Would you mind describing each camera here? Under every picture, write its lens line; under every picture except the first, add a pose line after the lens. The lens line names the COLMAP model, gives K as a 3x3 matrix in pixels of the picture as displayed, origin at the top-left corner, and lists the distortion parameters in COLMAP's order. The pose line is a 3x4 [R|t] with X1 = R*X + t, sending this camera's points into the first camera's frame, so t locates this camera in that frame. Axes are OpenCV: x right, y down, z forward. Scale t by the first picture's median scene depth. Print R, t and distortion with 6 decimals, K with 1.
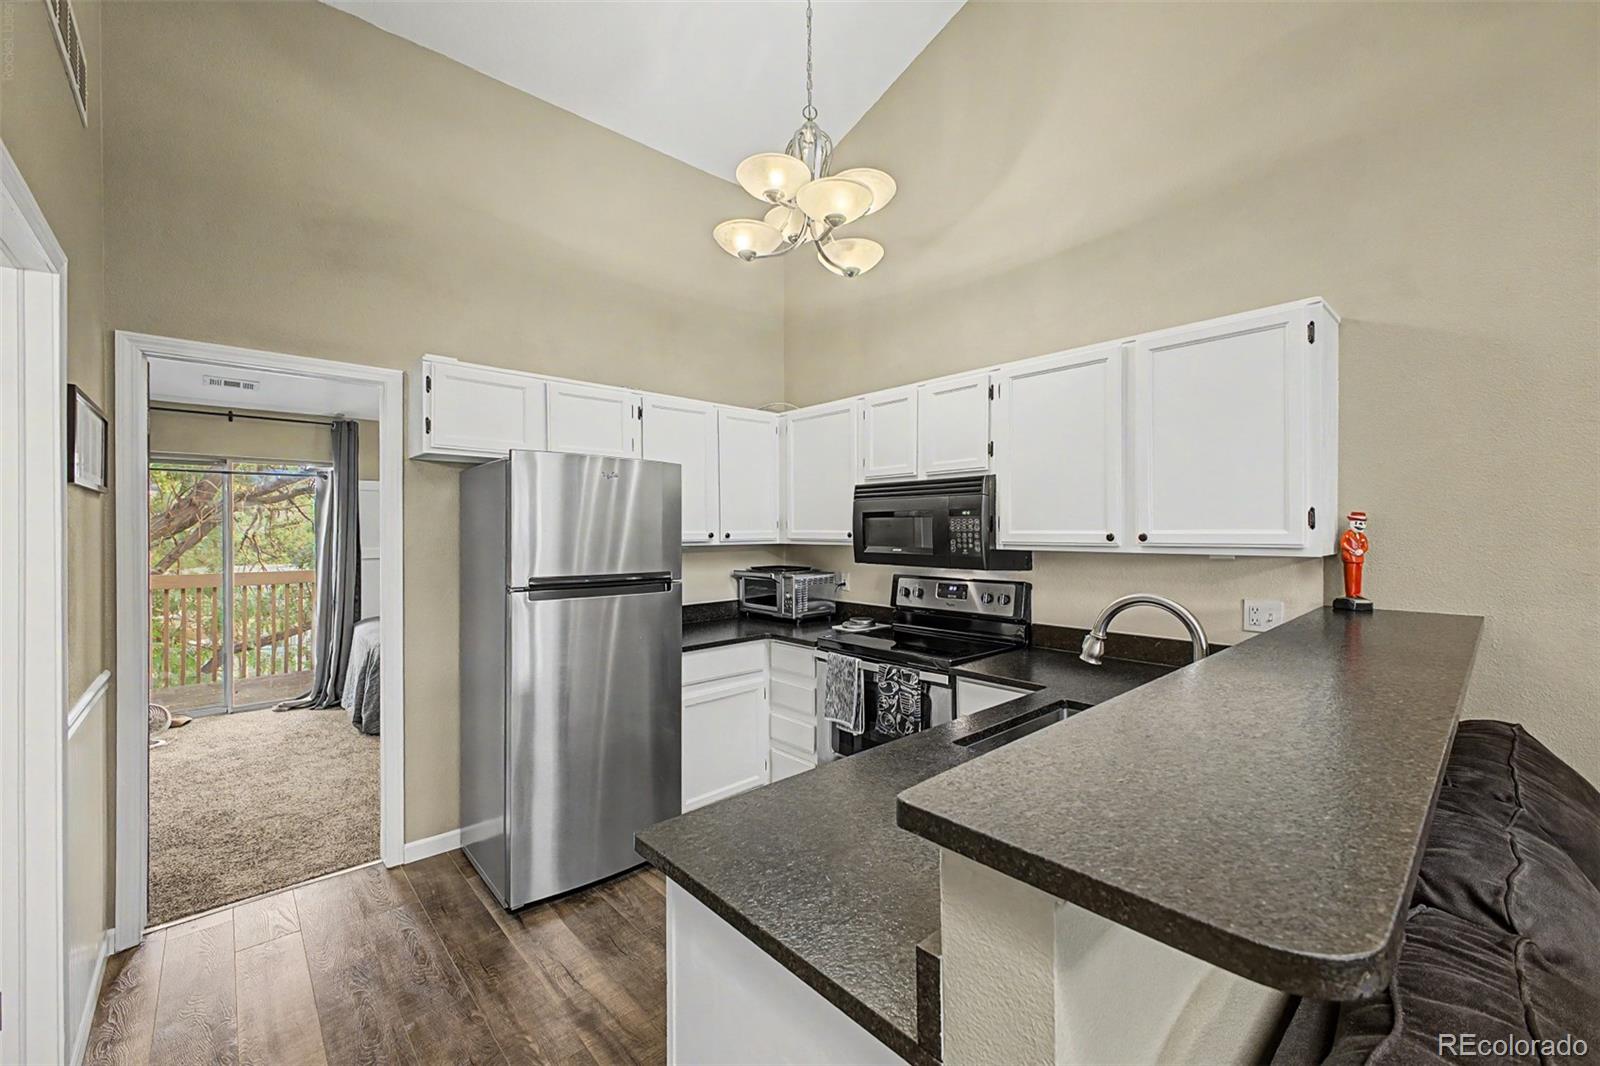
lens RADIAL K [[634.6, 0, 801.2], [0, 634.6, 532.6], [0, 0, 1]] dist [0.019127, -0.004344]
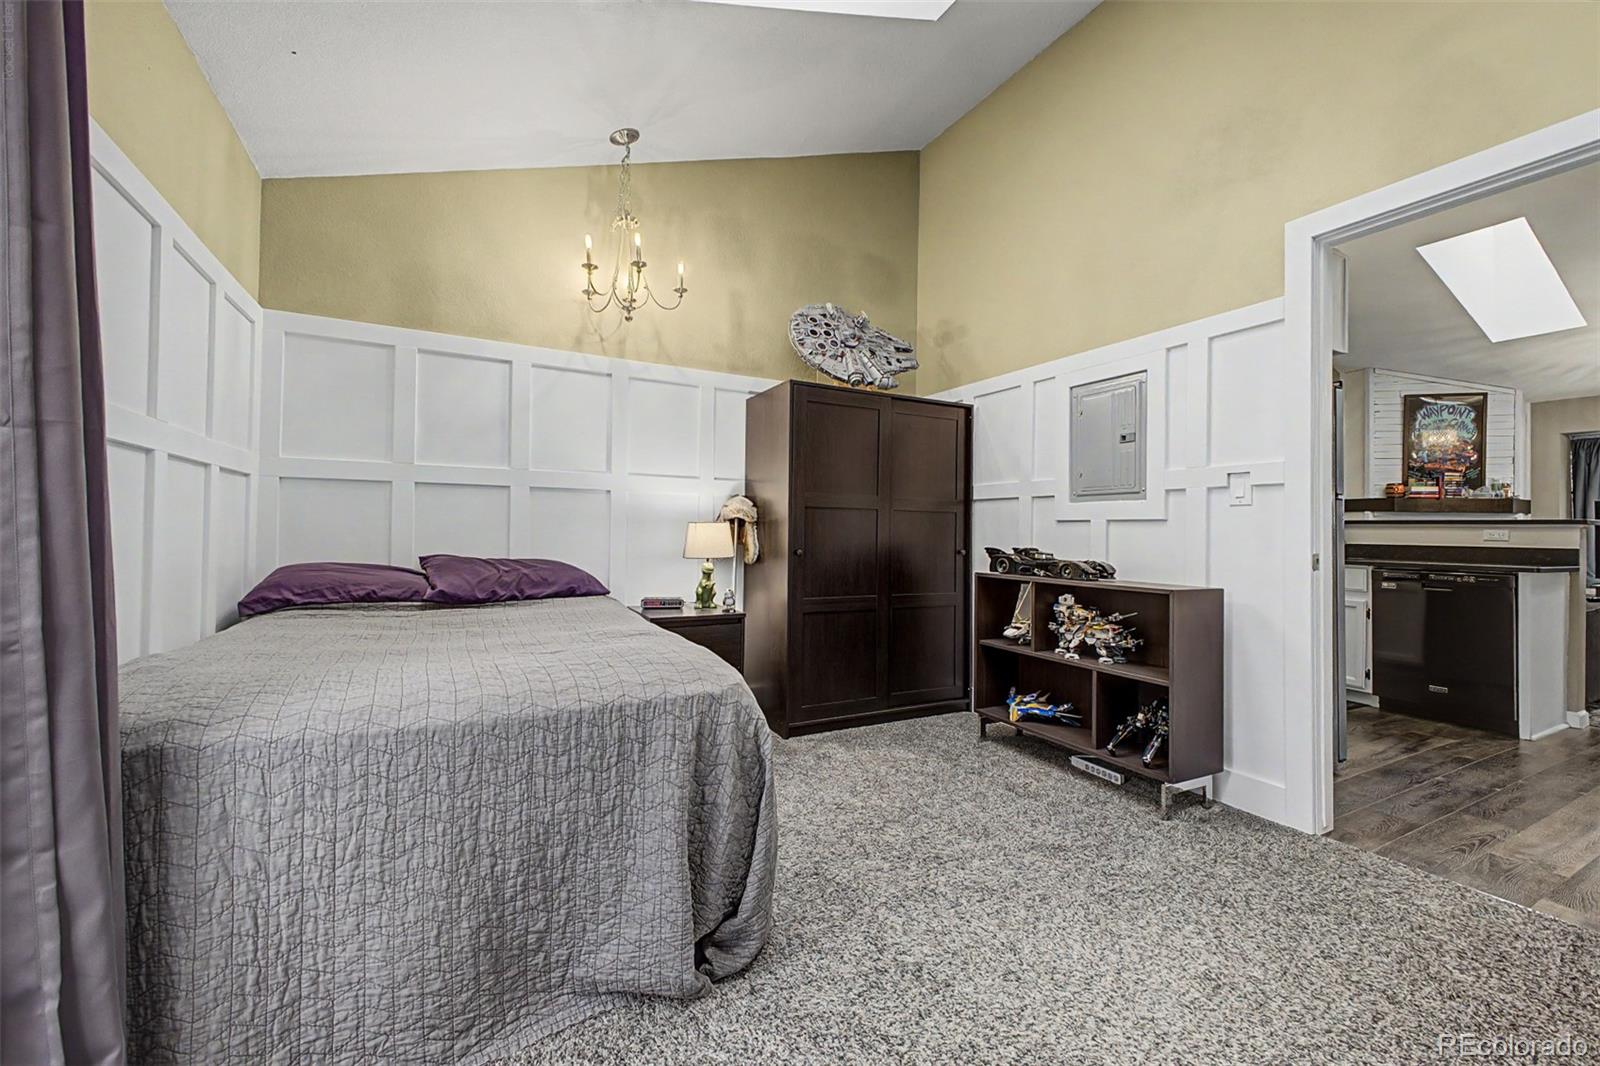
lens RADIAL K [[634.6, 0, 816.7], [0, 634.6, 517.6], [0, 0, 1]] dist [0.019127, -0.004344]
pose [[0.241648, 0.028203, 0.969954, -1.543463], [-0.012551, 0.999585, -0.025938, 0.144919], [-0.970283, -0.005907, 0.241902, 1.382393]]
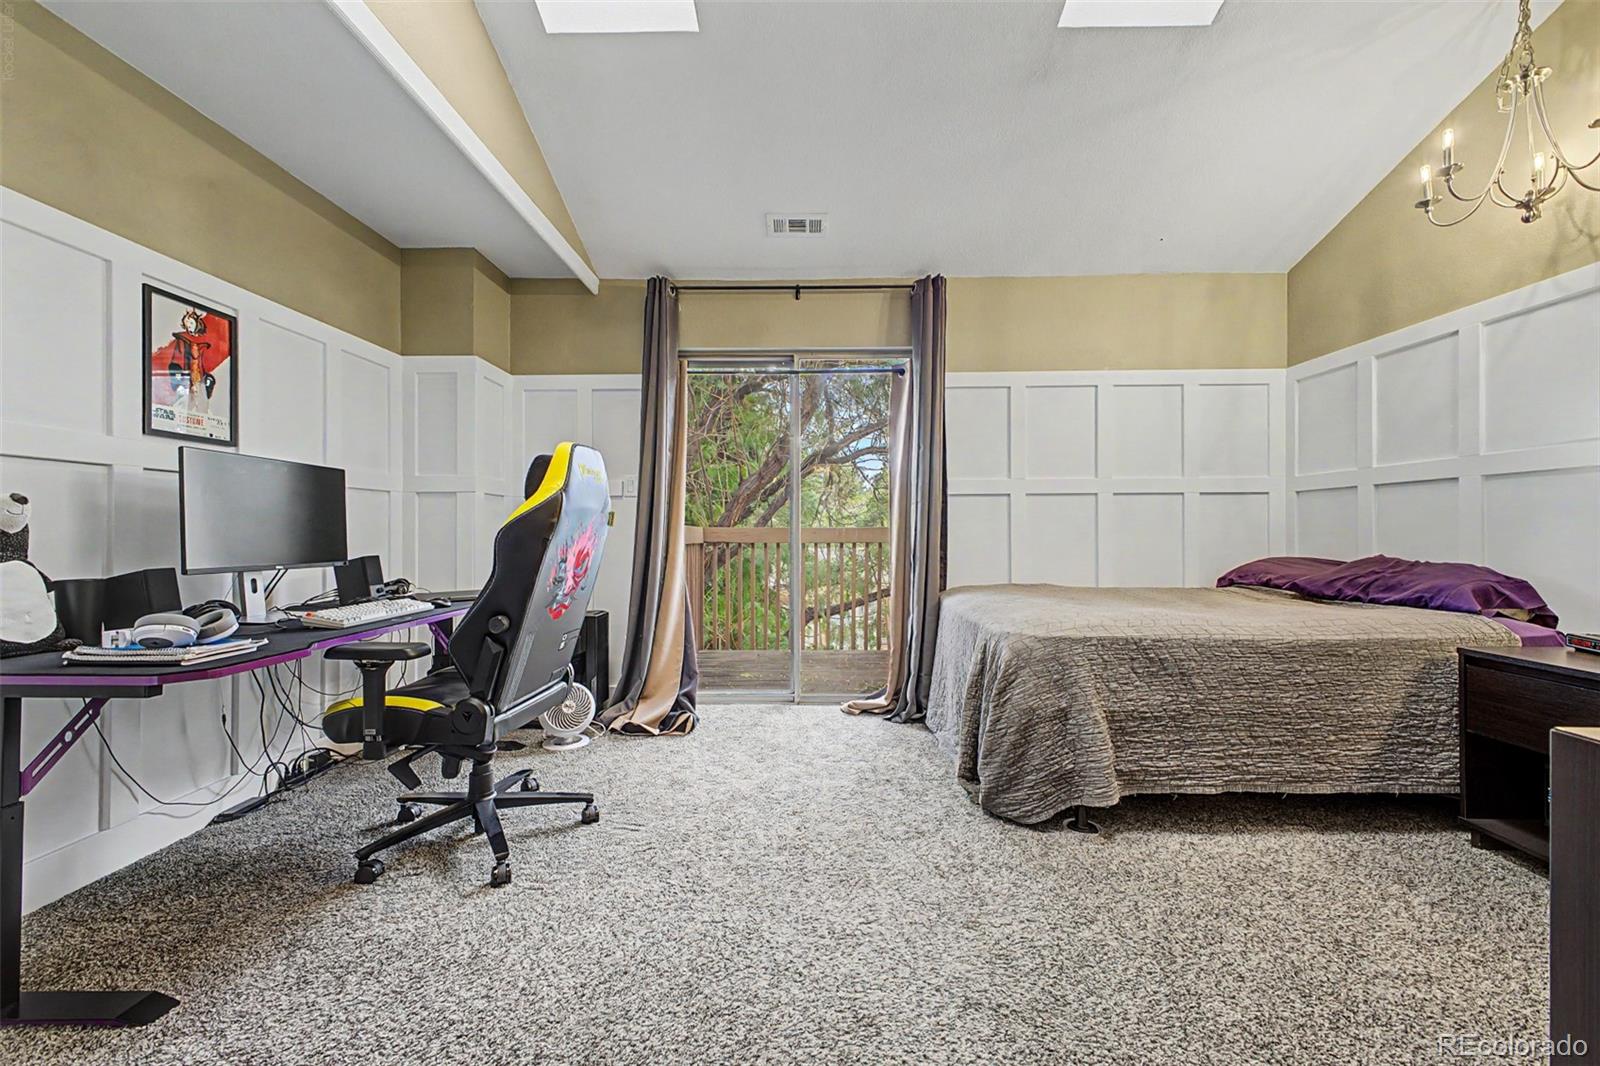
lens RADIAL K [[634.6, 0, 813.4], [0, 634.6, 528.1], [0, 0, 1]] dist [0.019127, -0.004344]
pose [[0.742173, 0.000148, -0.670208, -0.688513], [-0.002264, 0.999995, -0.002286, 0.146898], [0.670204, 0.003214, 0.742170, 0.837387]]
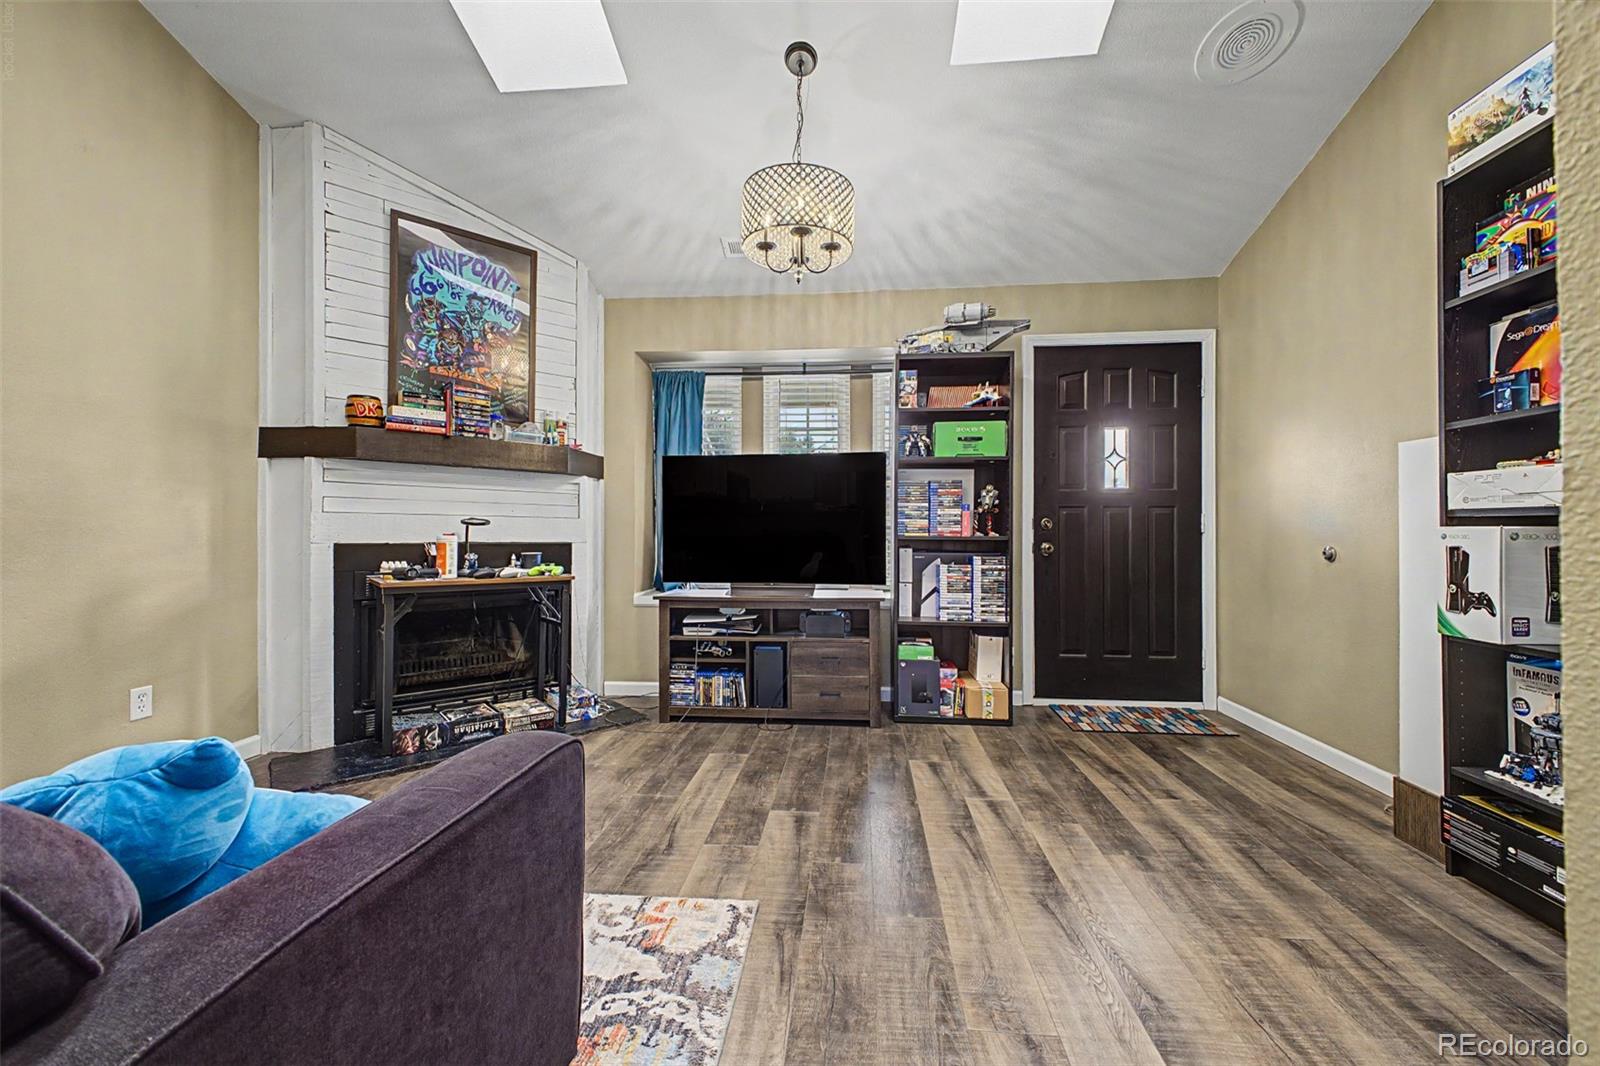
lens RADIAL K [[634.6, 0, 805.6], [0, 634.6, 525.5], [0, 0, 1]] dist [0.019127, -0.004344]
pose [[-0.676201, 0.008581, 0.736667, -0.046226], [0.002038, 0.999950, -0.009776, 0.154266], [-0.736714, -0.005109, -0.676185, 0.103061]]
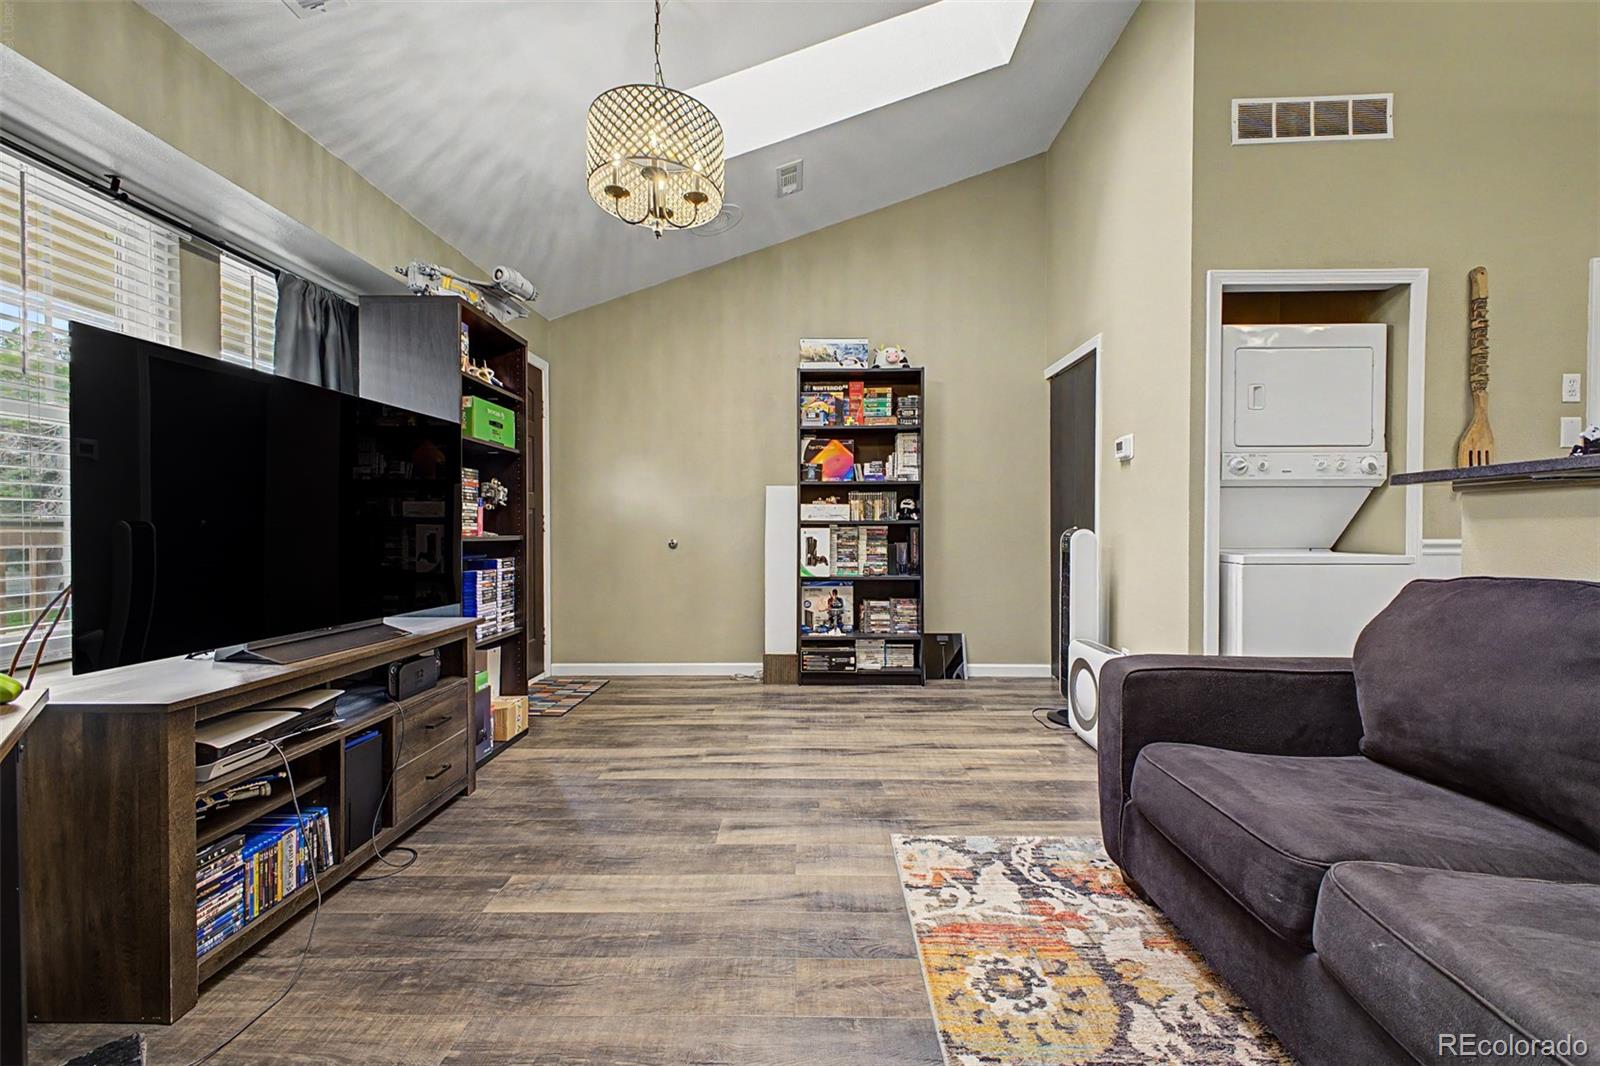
lens RADIAL K [[634.6, 0, 805.1], [0, 634.6, 533.6], [0, 0, 1]] dist [0.019127, -0.004344]
pose [[-0.684586, 0.008096, -0.728887, 1.023332], [-0.000848, 0.999929, 0.011903, 0.146030], [0.728932, 0.008766, -0.684530, 0.155021]]
